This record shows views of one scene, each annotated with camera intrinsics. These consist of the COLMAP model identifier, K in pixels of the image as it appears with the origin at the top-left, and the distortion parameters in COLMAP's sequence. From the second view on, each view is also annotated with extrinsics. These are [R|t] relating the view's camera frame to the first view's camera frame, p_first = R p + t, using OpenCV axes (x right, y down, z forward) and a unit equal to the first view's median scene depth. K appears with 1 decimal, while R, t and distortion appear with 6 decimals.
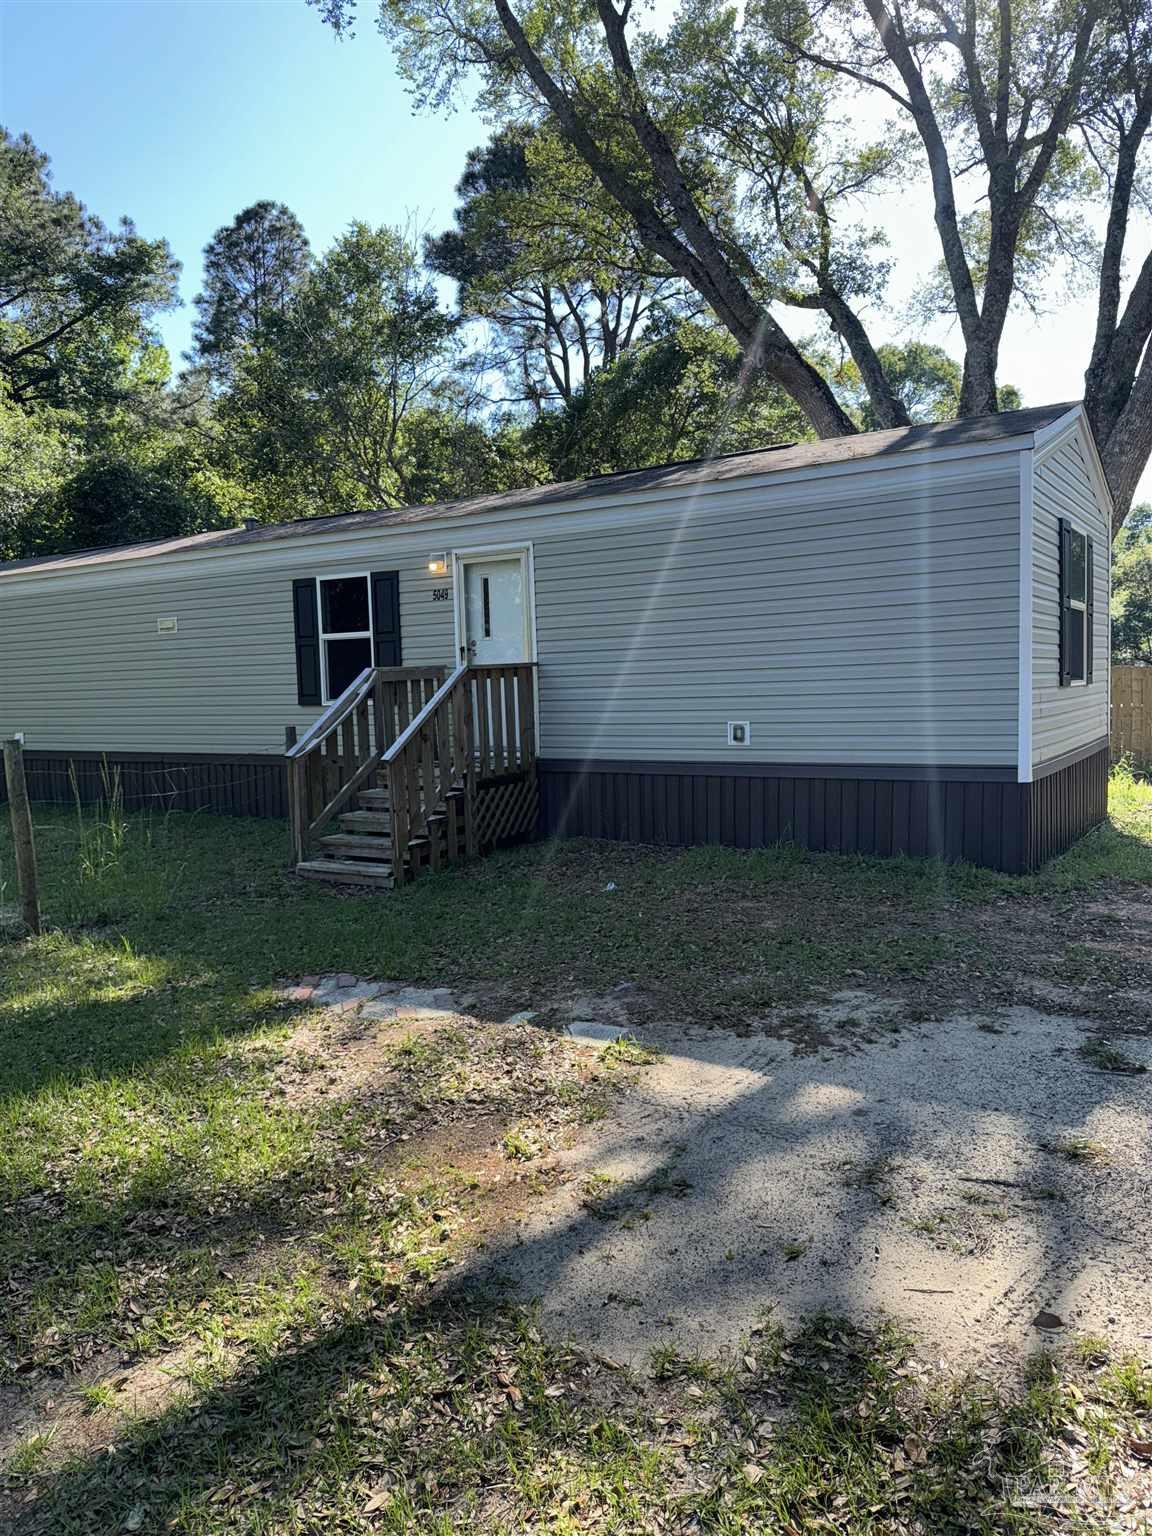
lens RADIAL K [[1093.6, 0, 604.8], [0, 1093.6, 762.6], [0, 0, 1]] dist [0.023879, -0.024137]
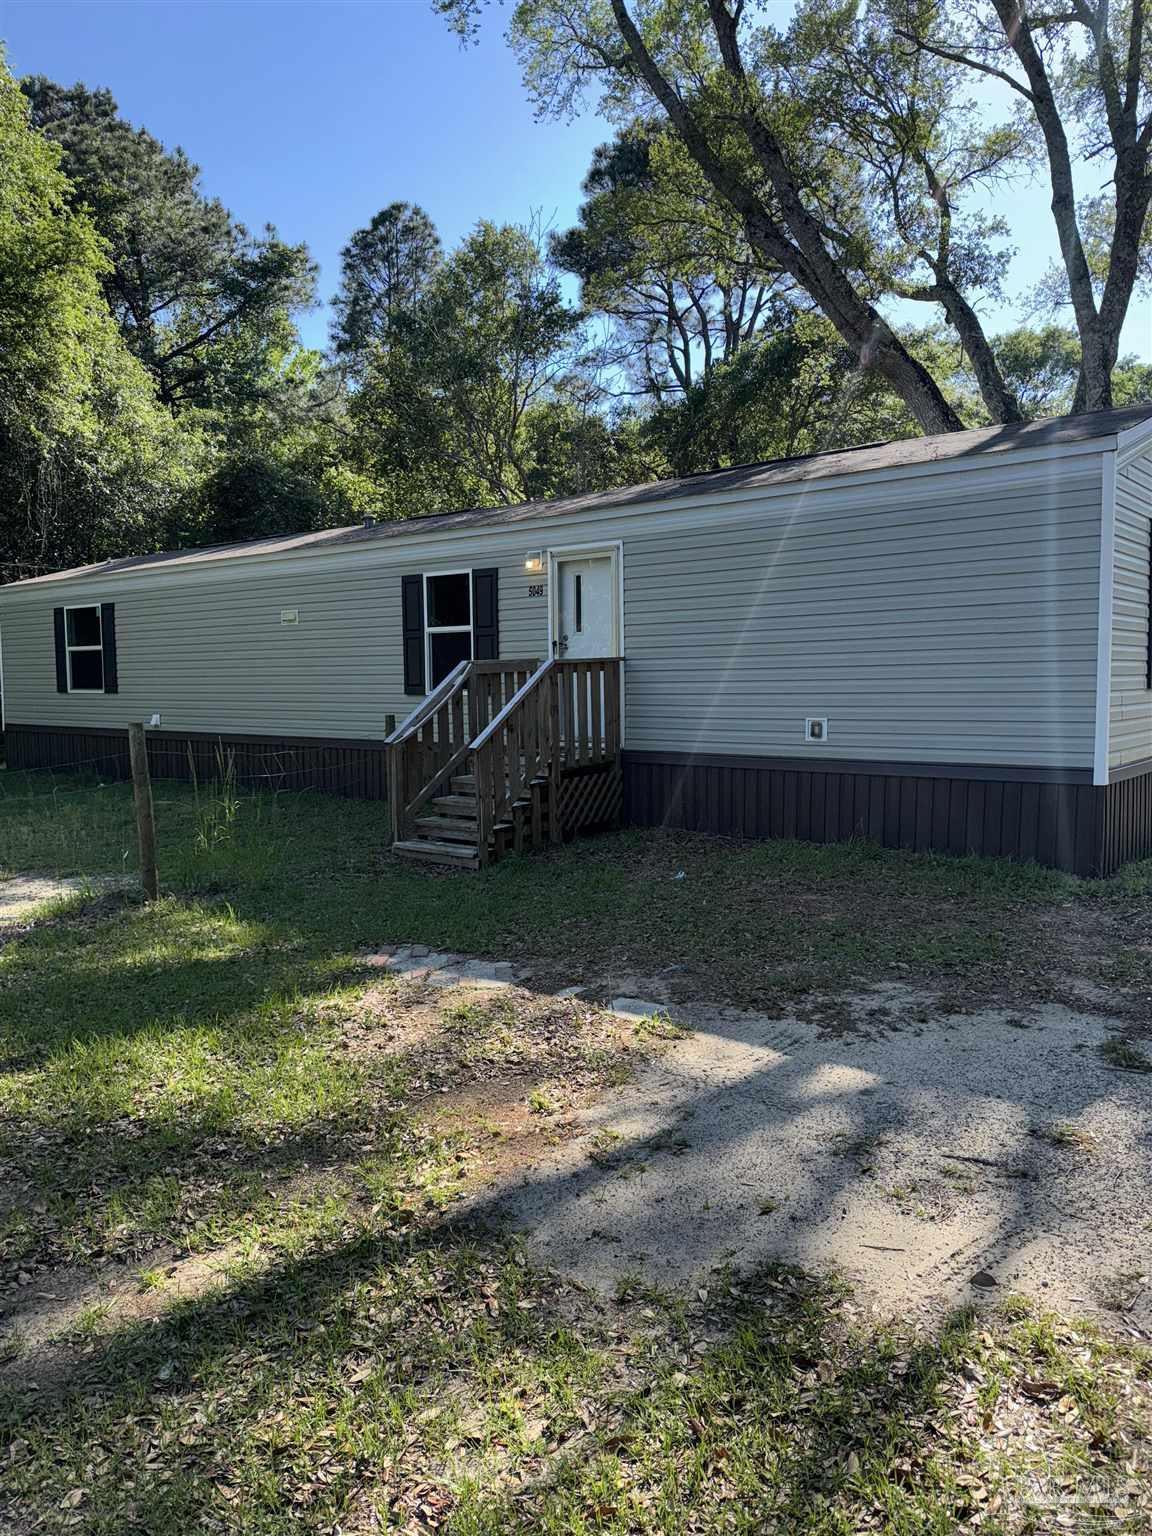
lens RADIAL K [[1093.6, 0, 605.5], [0, 1093.6, 760.6], [0, 0, 1]] dist [0.023879, -0.024137]
pose [[0.993671, 0.024337, -0.109658, 0.039717], [-0.023566, 0.999688, 0.008321, -0.001794], [0.109827, -0.005684, 0.993935, -0.034396]]
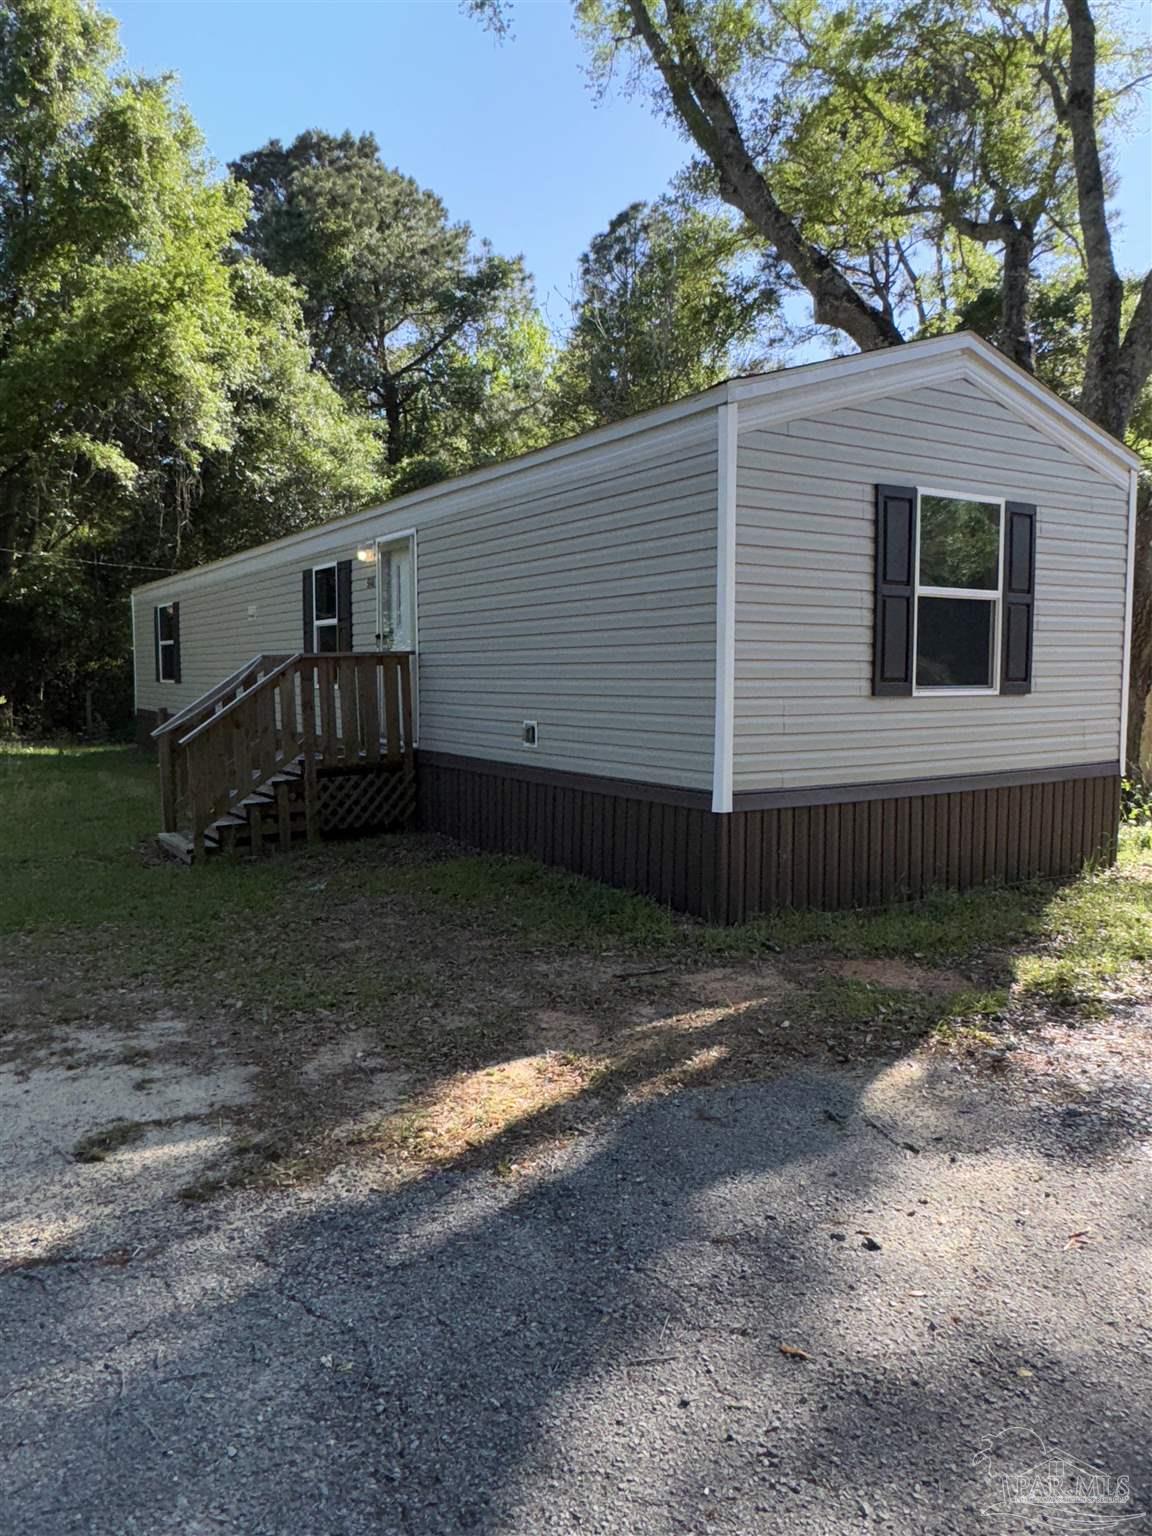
lens RADIAL K [[1093.6, 0, 573.2], [0, 1093.6, 751.4], [0, 0, 1]] dist [0.023879, -0.024137]
pose [[0.900995, 0.058502, -0.429868, 0.544145], [-0.056607, 0.998248, 0.017205, -0.029930], [0.430121, 0.008832, 0.902728, 0.190262]]
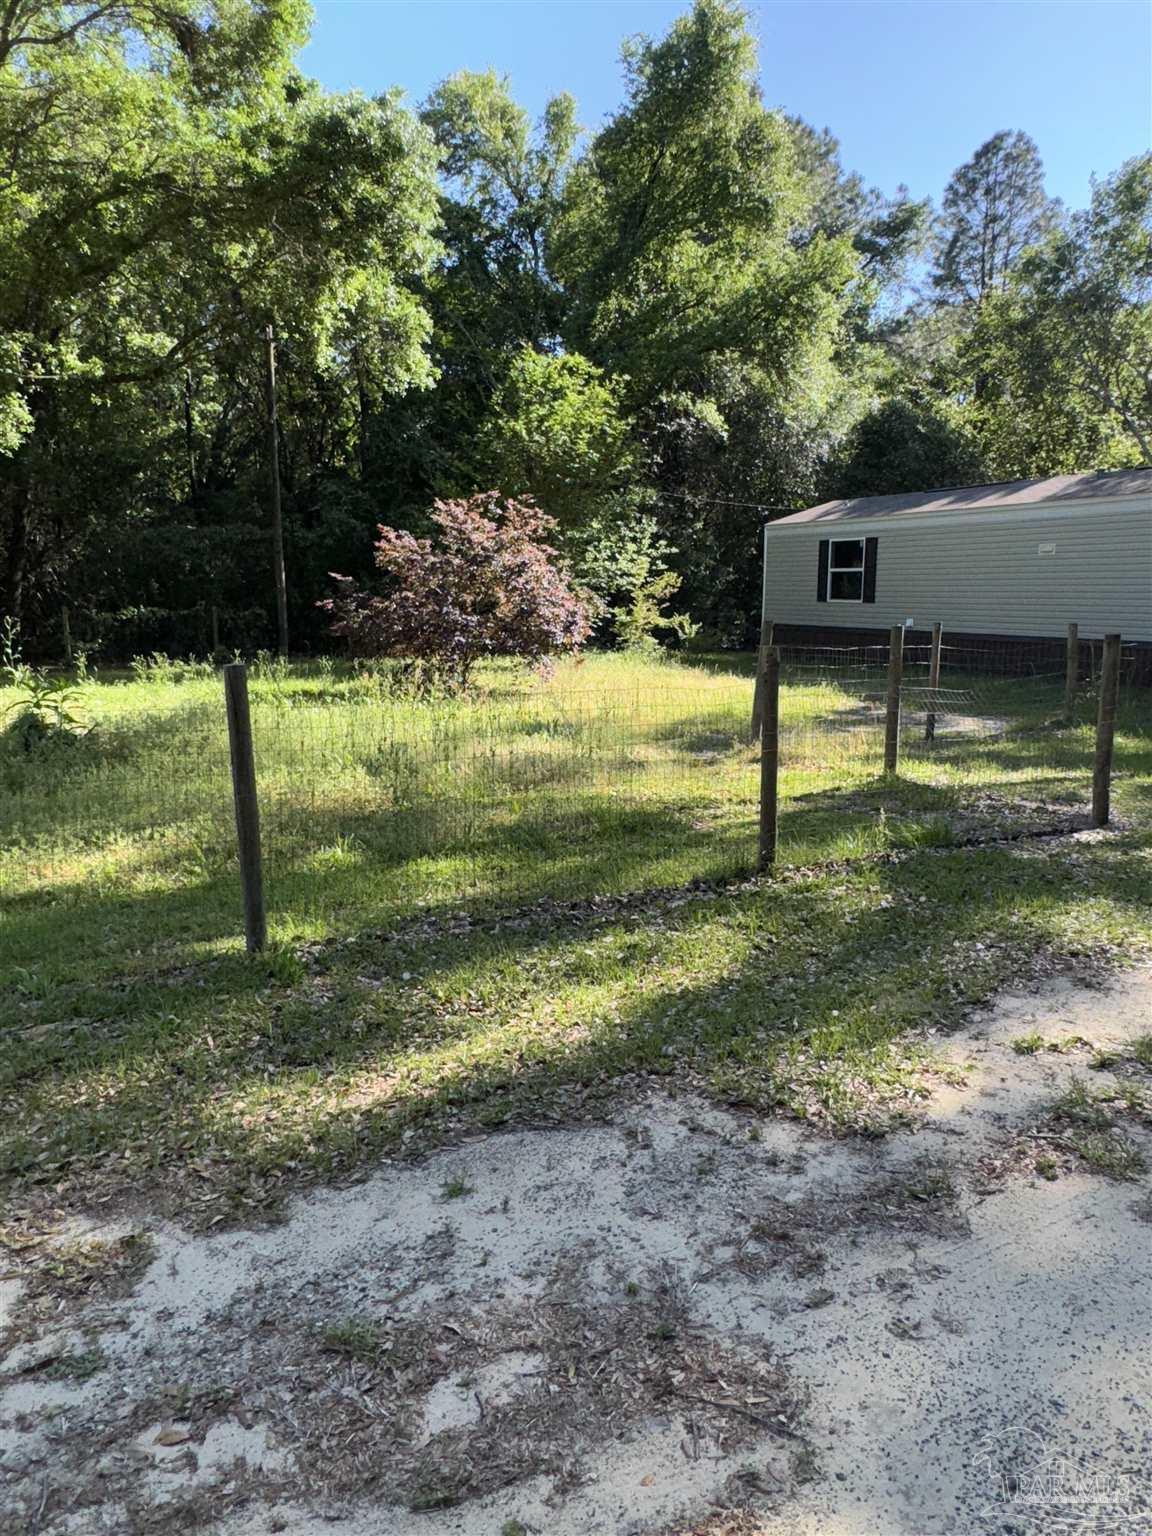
lens RADIAL K [[1093.6, 0, 558.4], [0, 1093.6, 763.7], [0, 0, 1]] dist [0.023879, -0.024137]
pose [[0.844628, 0.114923, -0.522873, -0.208537], [-0.065405, 0.991522, 0.112275, 0.054500], [0.531343, -0.060632, 0.844984, -0.880319]]
